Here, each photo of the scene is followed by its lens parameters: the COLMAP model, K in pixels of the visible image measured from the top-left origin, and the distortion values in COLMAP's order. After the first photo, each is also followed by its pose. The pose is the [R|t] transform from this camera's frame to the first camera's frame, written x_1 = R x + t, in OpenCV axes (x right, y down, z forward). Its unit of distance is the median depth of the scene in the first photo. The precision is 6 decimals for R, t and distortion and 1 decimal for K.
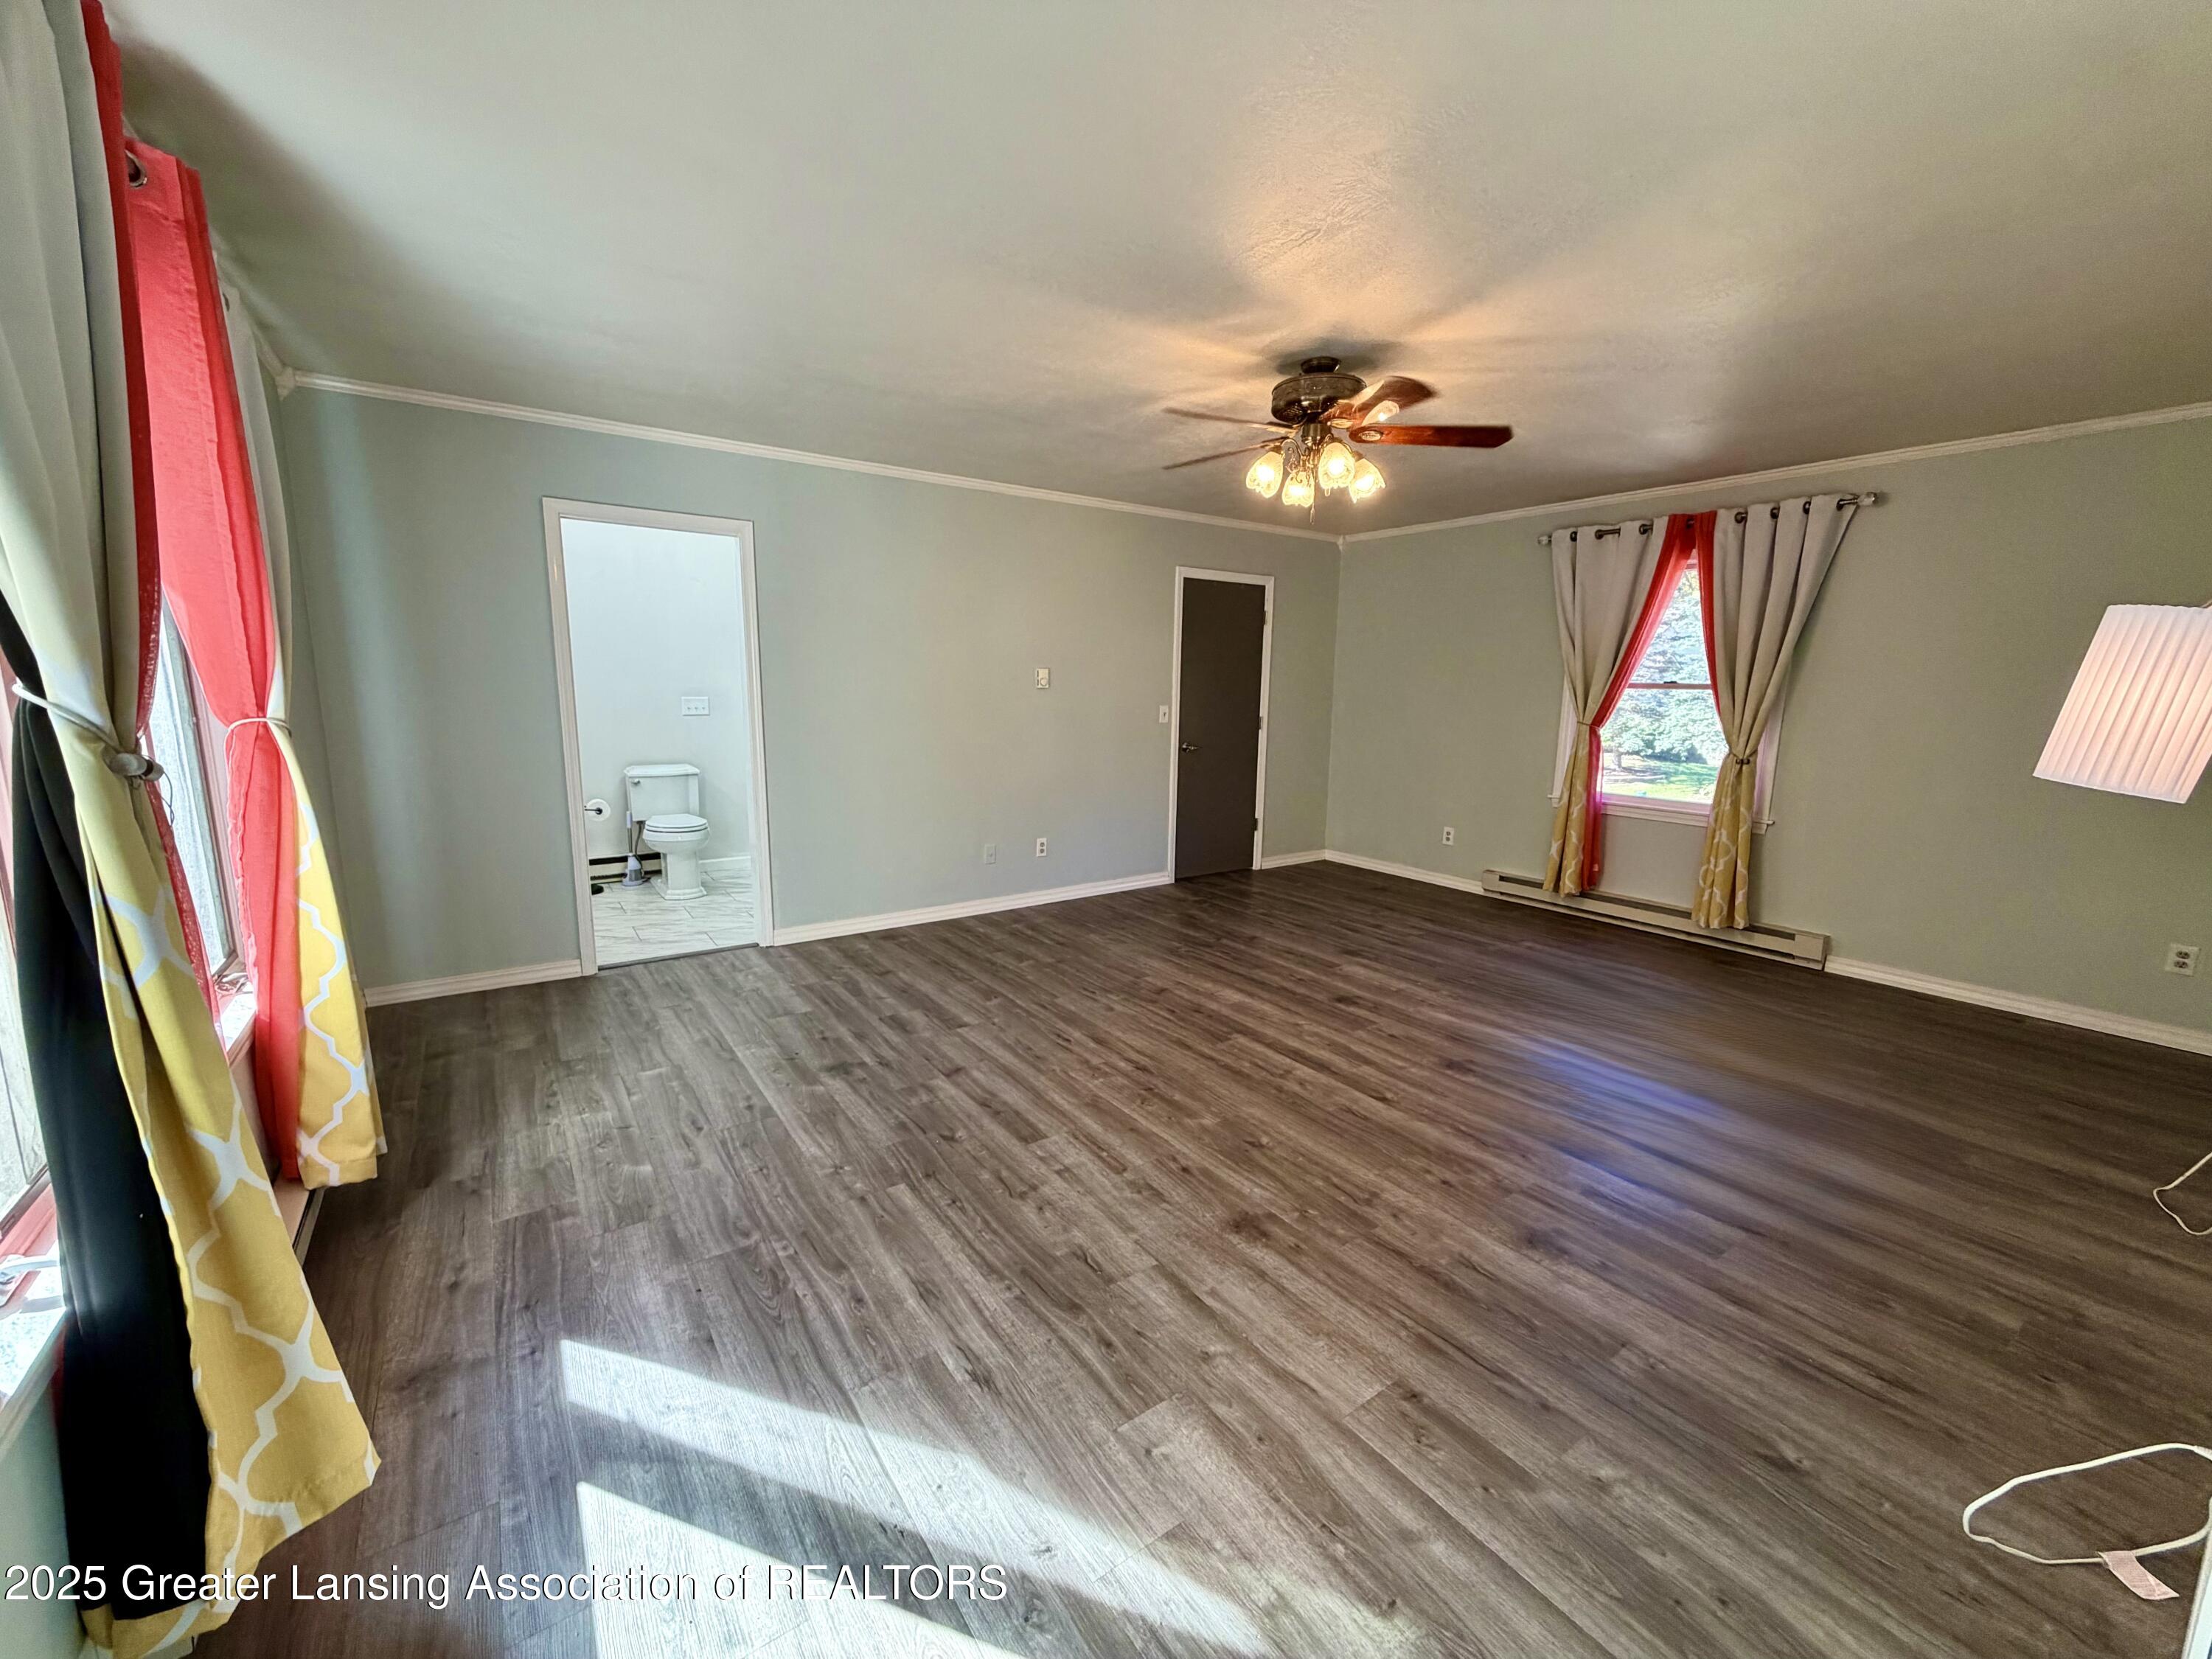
lens RADIAL K [[885.3, 0, 1108.1], [0, 885.3, 823.2], [0, 0, 1]] dist [0.000057, 0.000040]
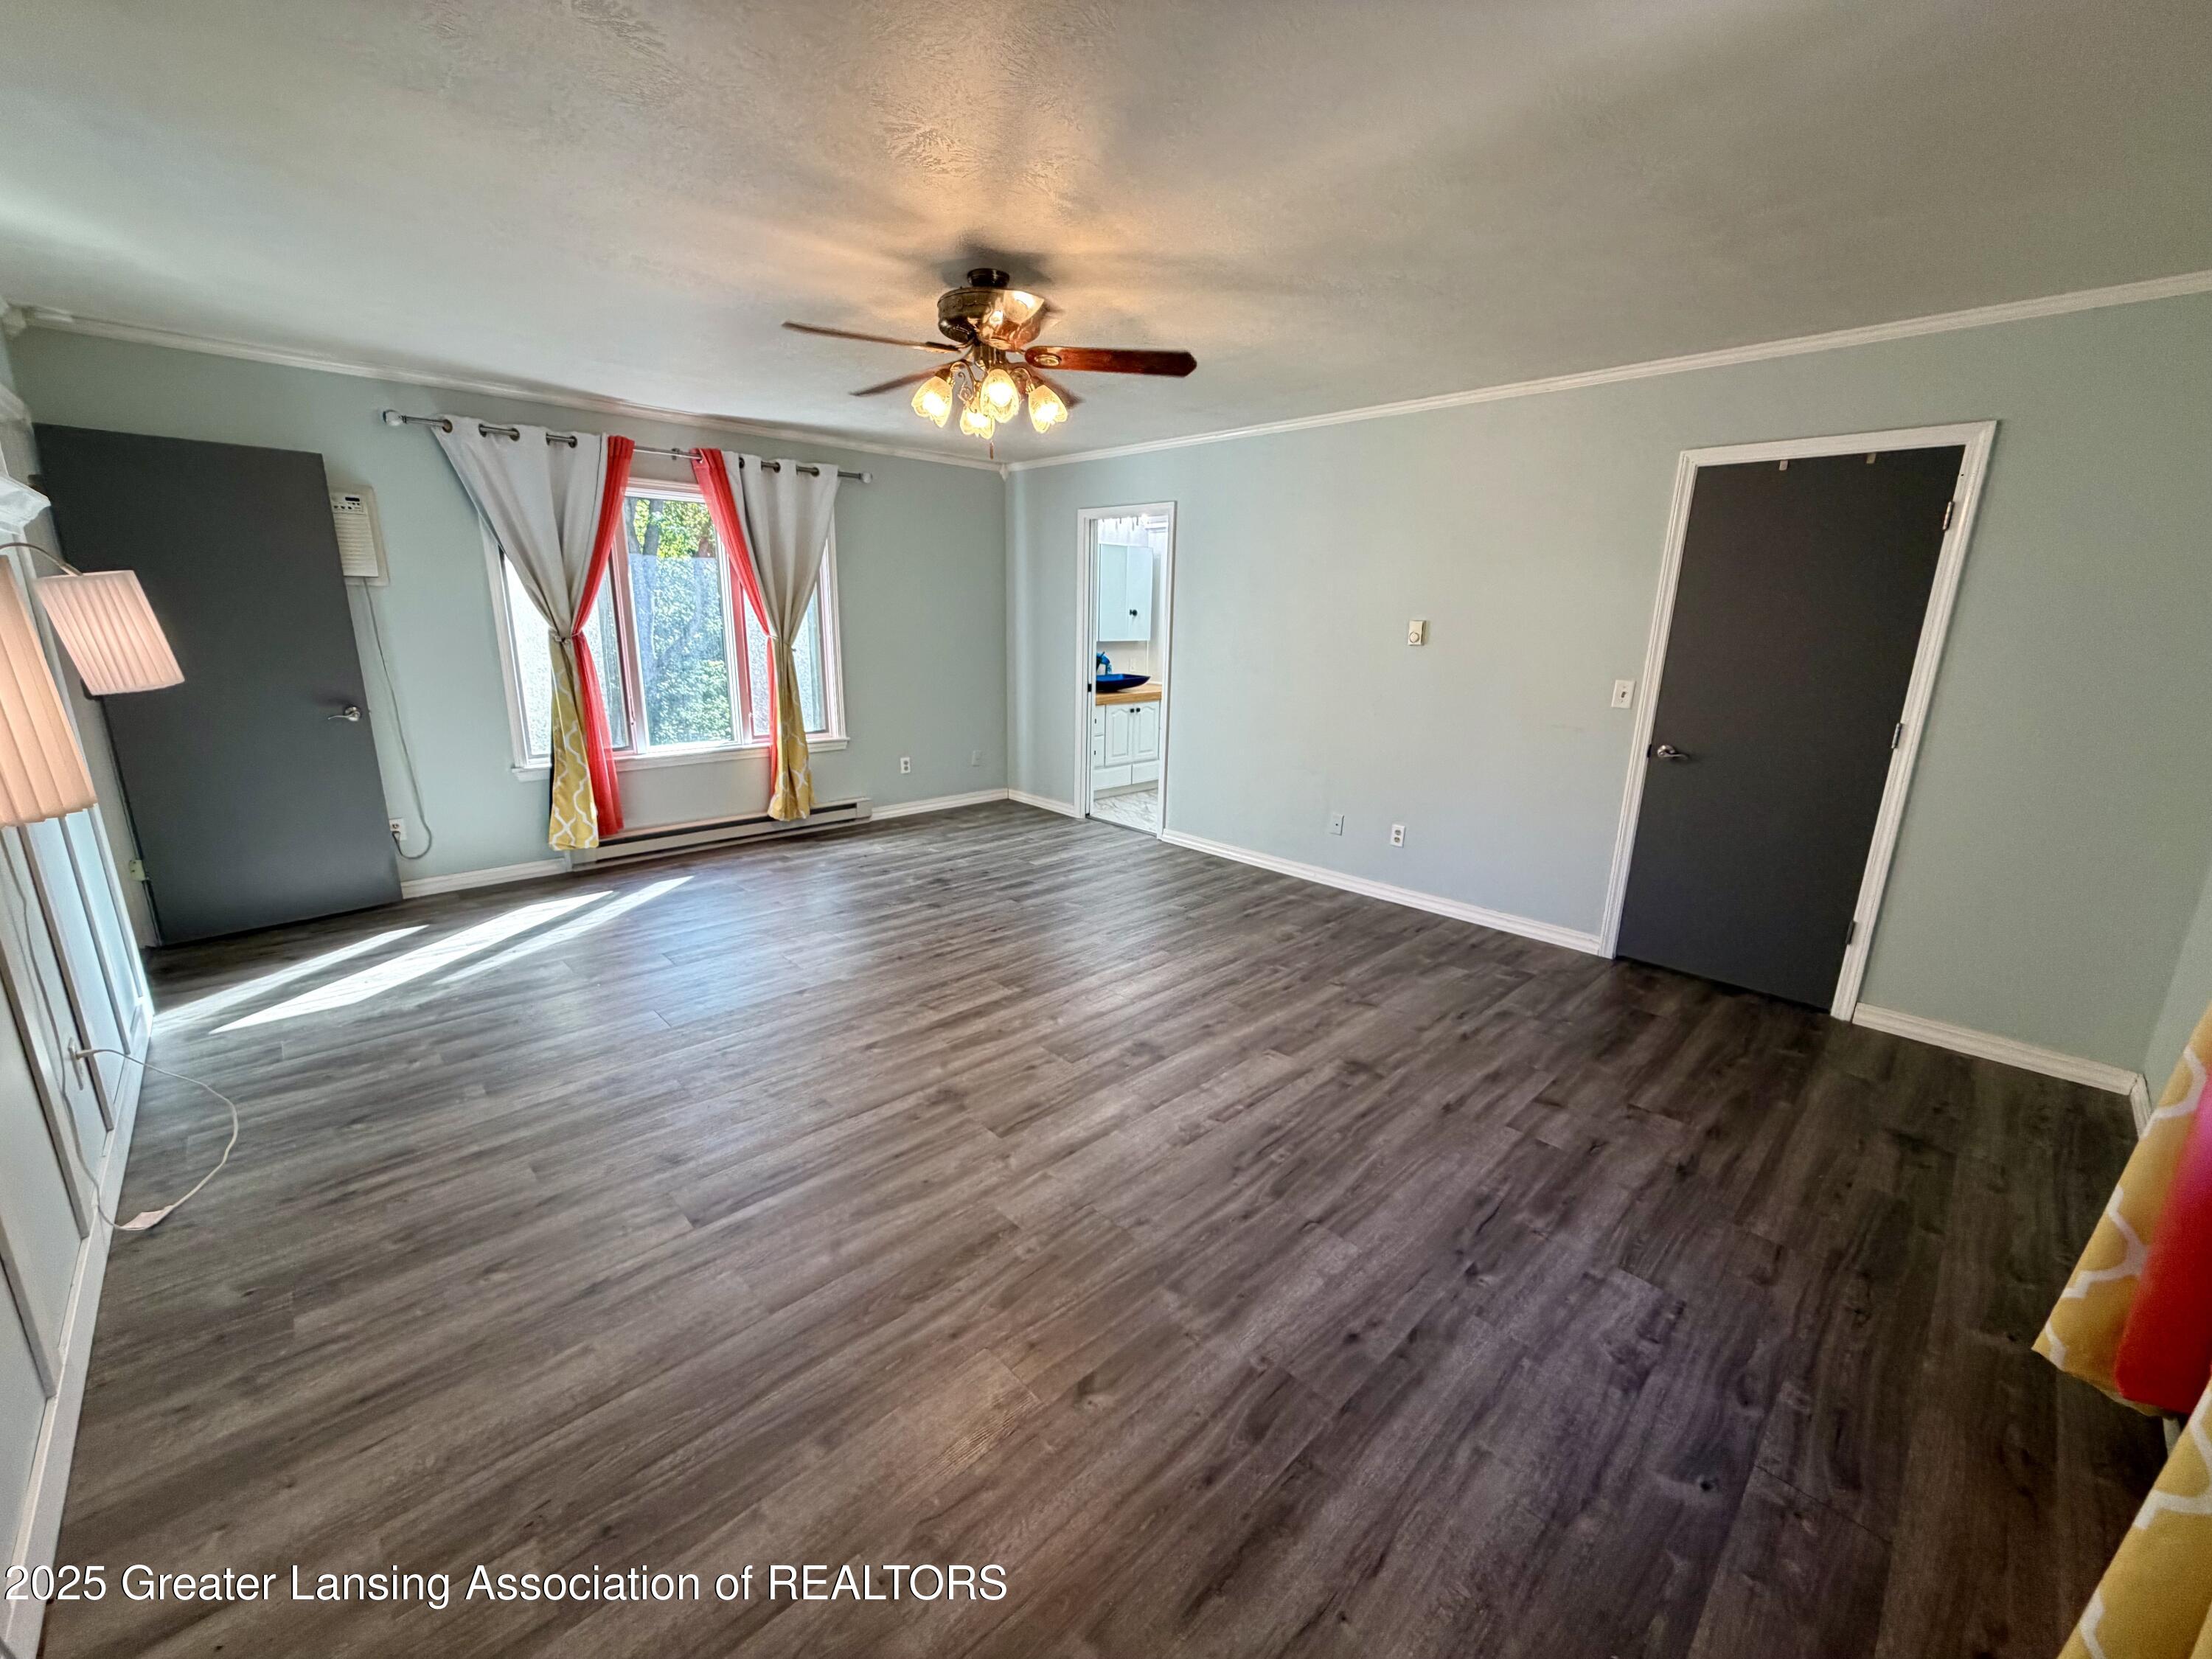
lens RADIAL K [[885.3, 0, 1107.4], [0, 885.3, 836.6], [0, 0, 1]] dist [0.000057, 0.000040]
pose [[0.149200, 0.235416, -0.960374, 1.112391], [-0.177882, 0.961790, 0.208128, -0.157489], [0.972675, 0.139781, 0.185376, 0.913864]]
